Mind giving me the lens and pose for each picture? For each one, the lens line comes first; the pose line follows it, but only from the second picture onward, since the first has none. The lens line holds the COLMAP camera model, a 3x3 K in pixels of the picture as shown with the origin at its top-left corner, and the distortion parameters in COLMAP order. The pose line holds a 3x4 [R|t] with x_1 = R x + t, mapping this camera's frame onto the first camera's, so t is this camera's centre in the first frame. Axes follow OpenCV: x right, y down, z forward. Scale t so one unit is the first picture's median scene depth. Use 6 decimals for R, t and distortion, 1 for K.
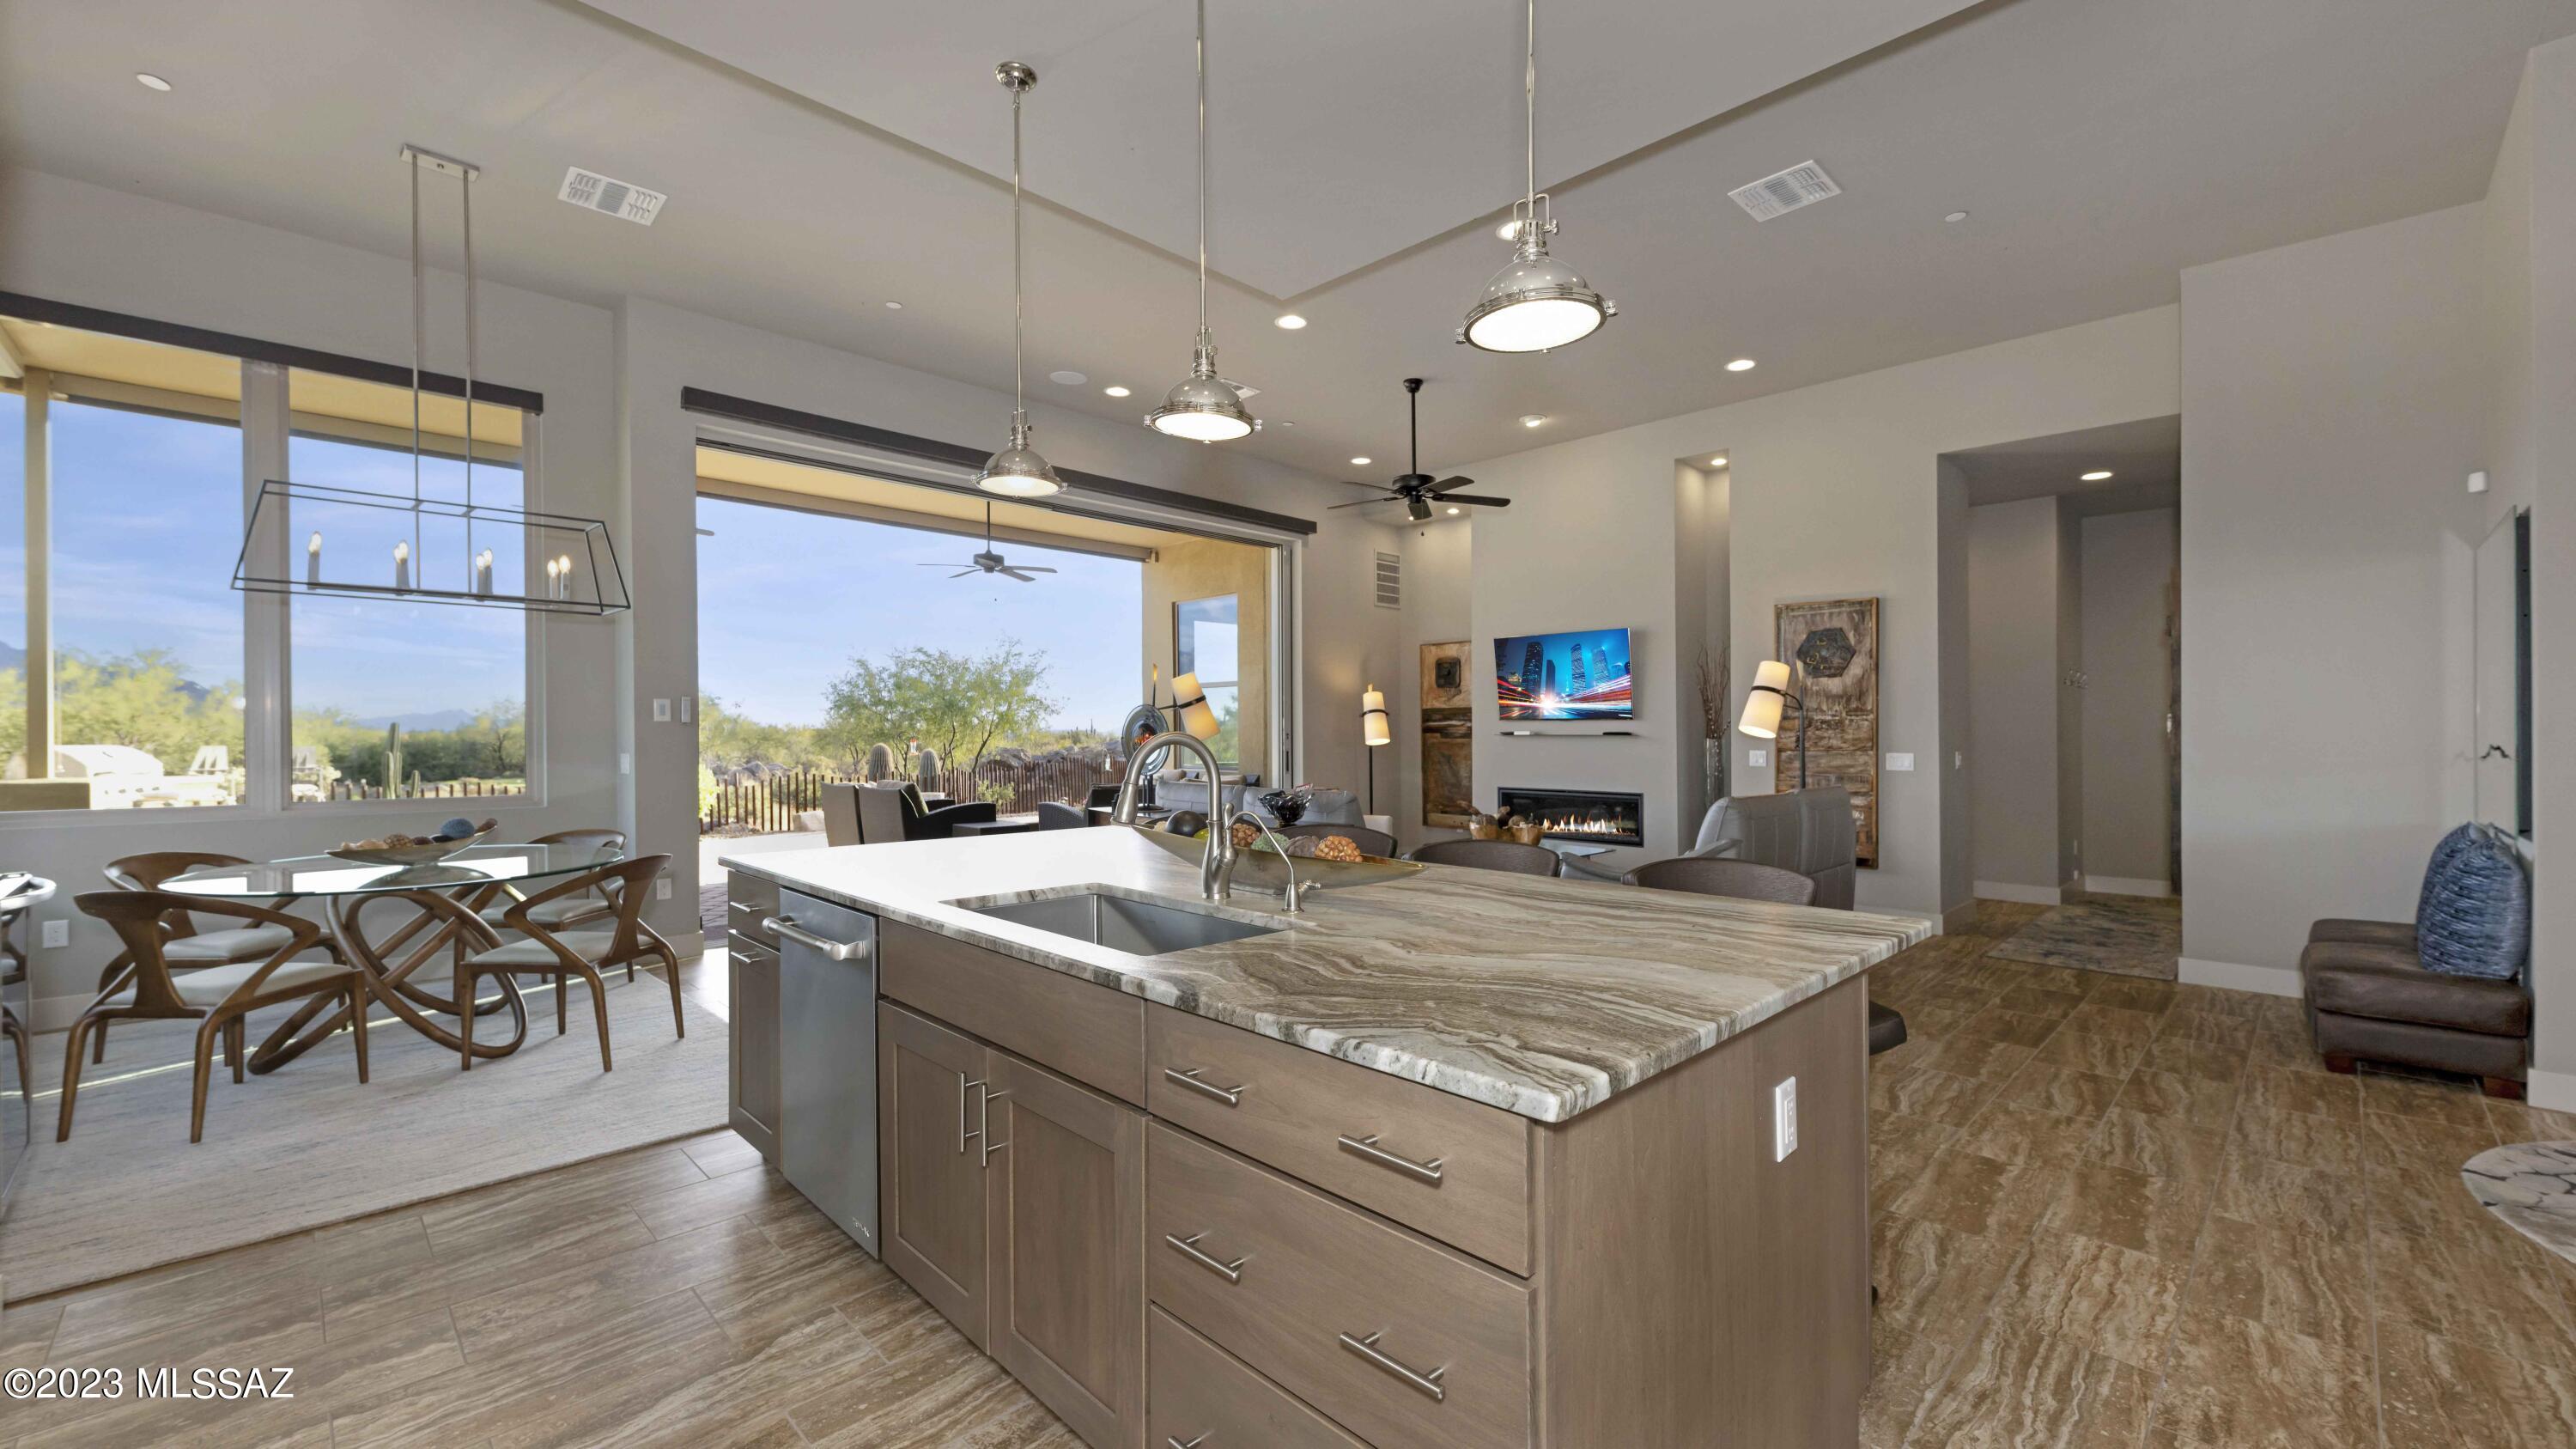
lens RADIAL K [[1003.2, 0, 1288.4], [0, 1003.2, 712.1], [0, 0, 1]] dist [0.000676, 0.000027]
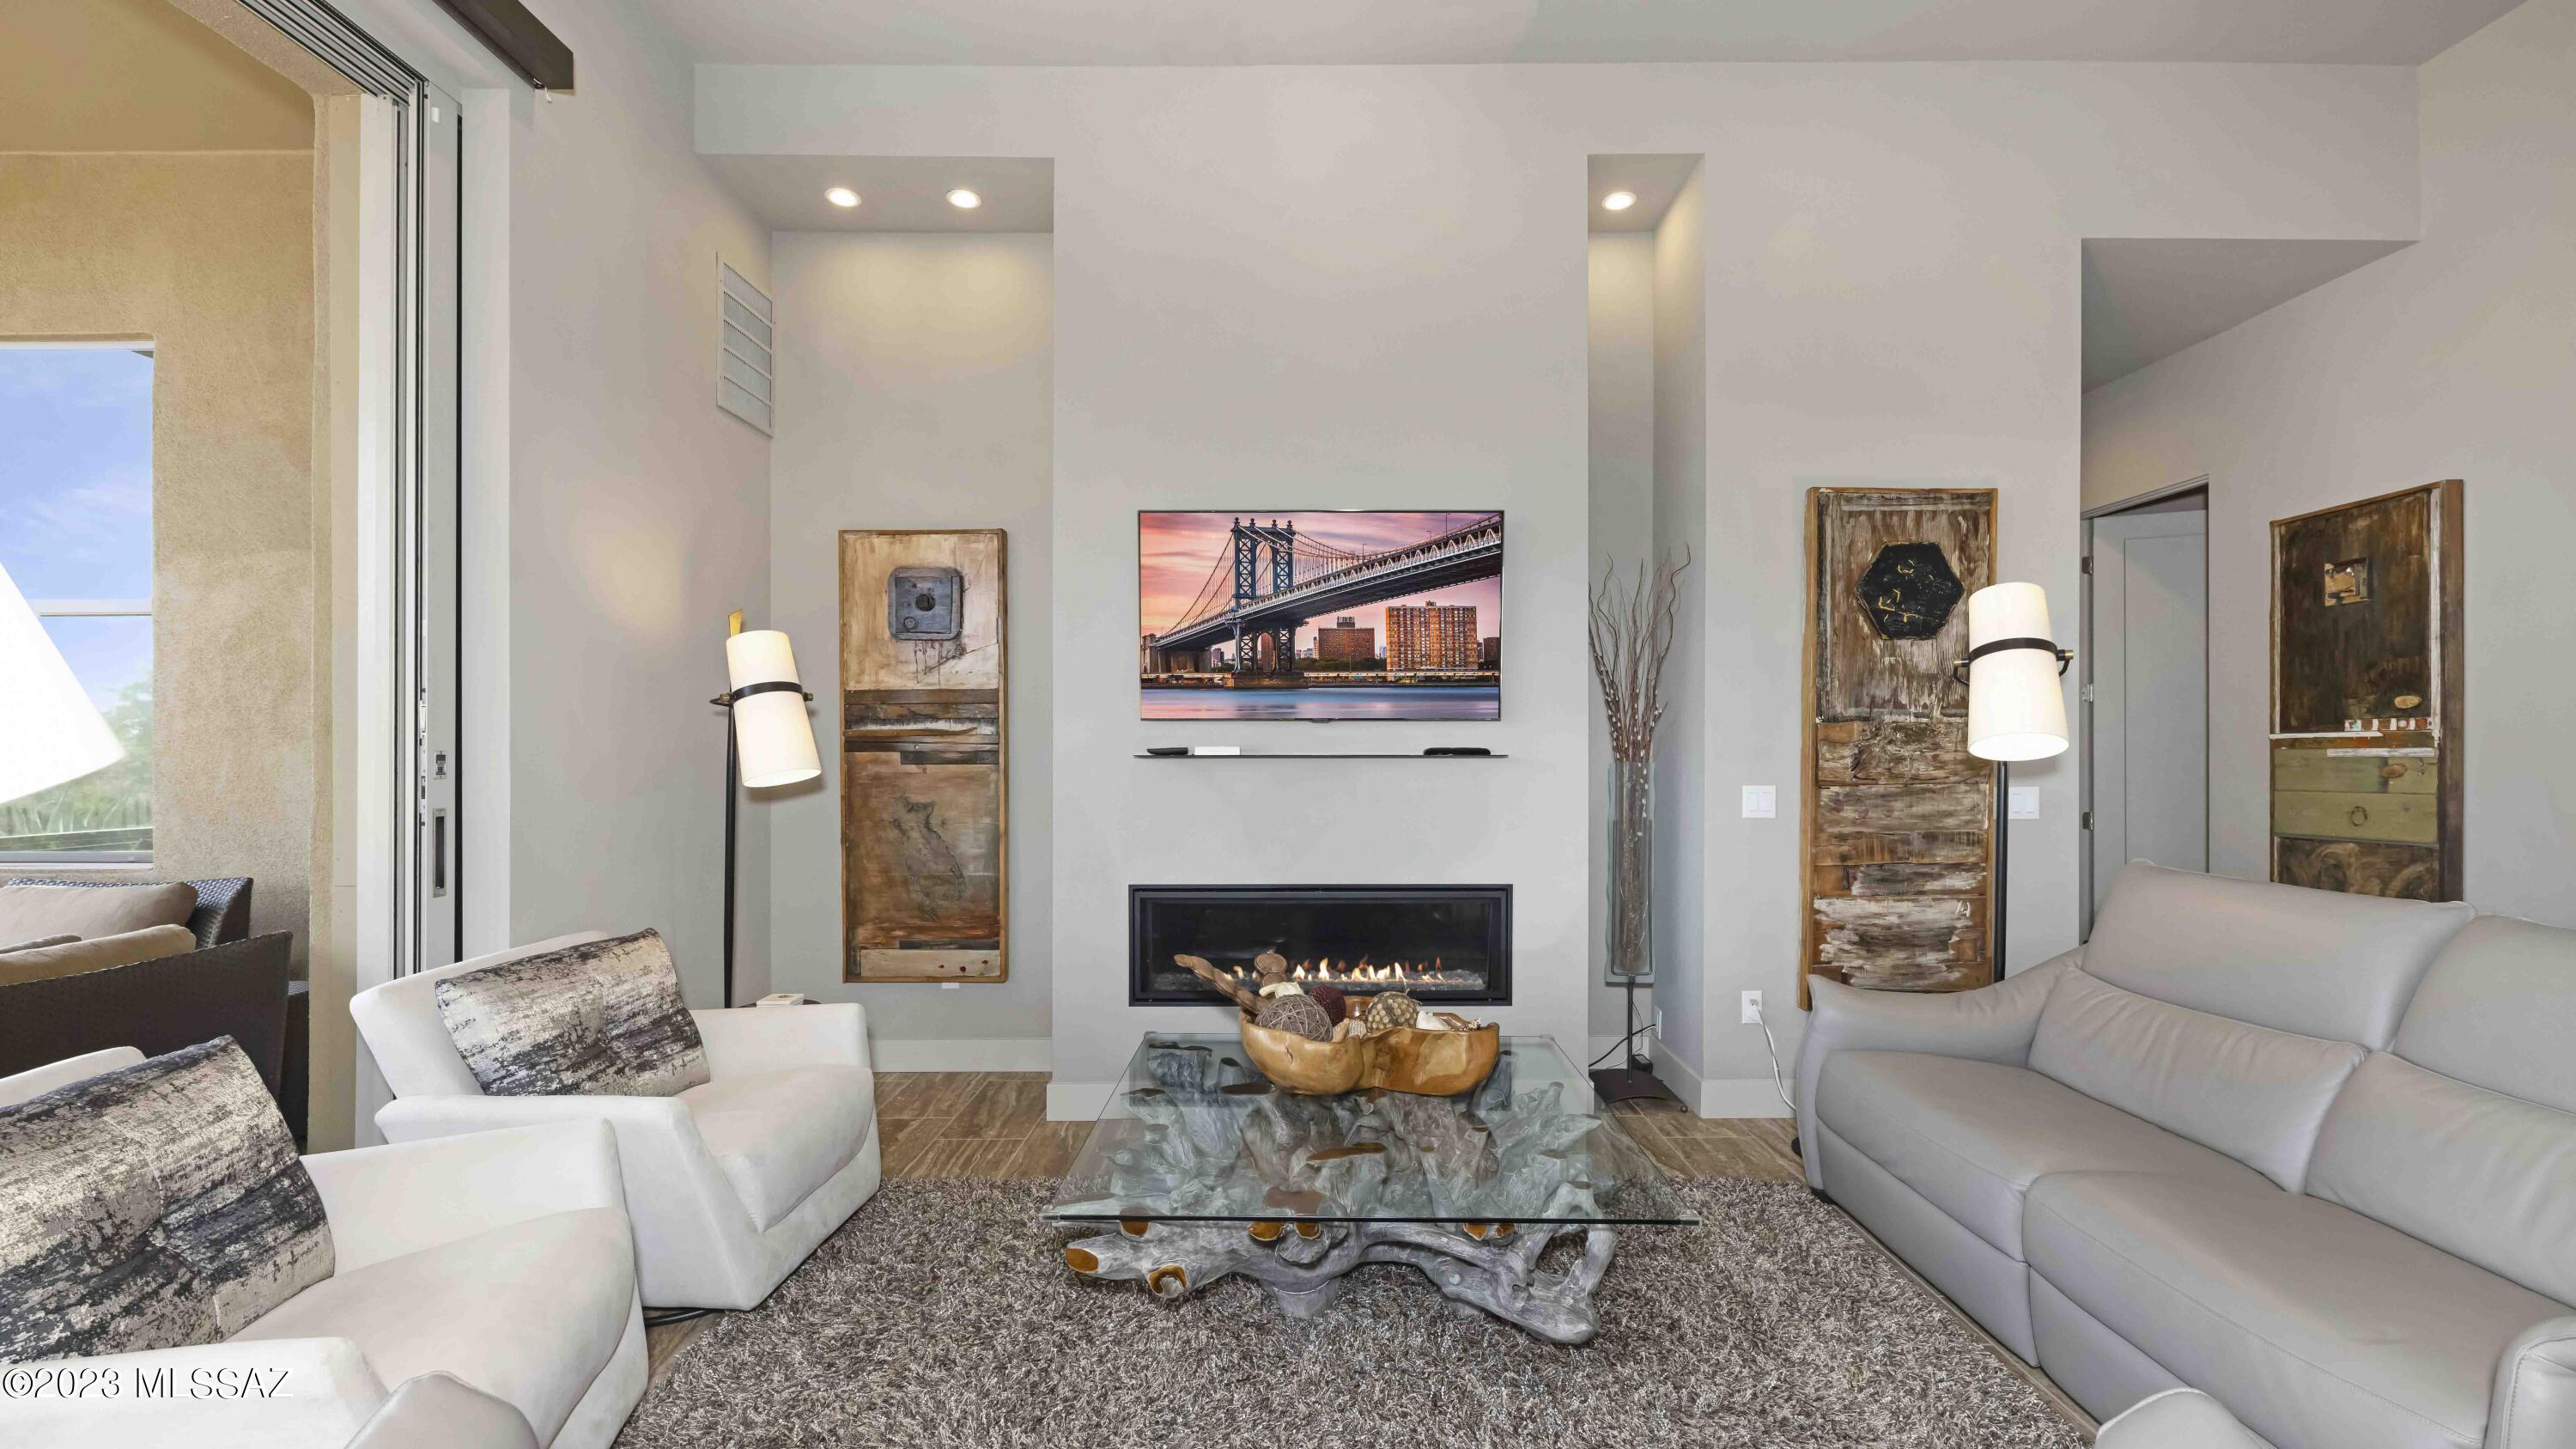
lens RADIAL K [[1003.2, 0, 1303.9], [0, 1003.2, 694.5], [0, 0, 1]] dist [0.000676, 0.000027]
pose [[0.698064, 0.023468, 0.715651, -0.036634], [-0.011660, 0.999703, -0.021409, 0.007407], [-0.715940, 0.006600, 0.698130, 0.843589]]
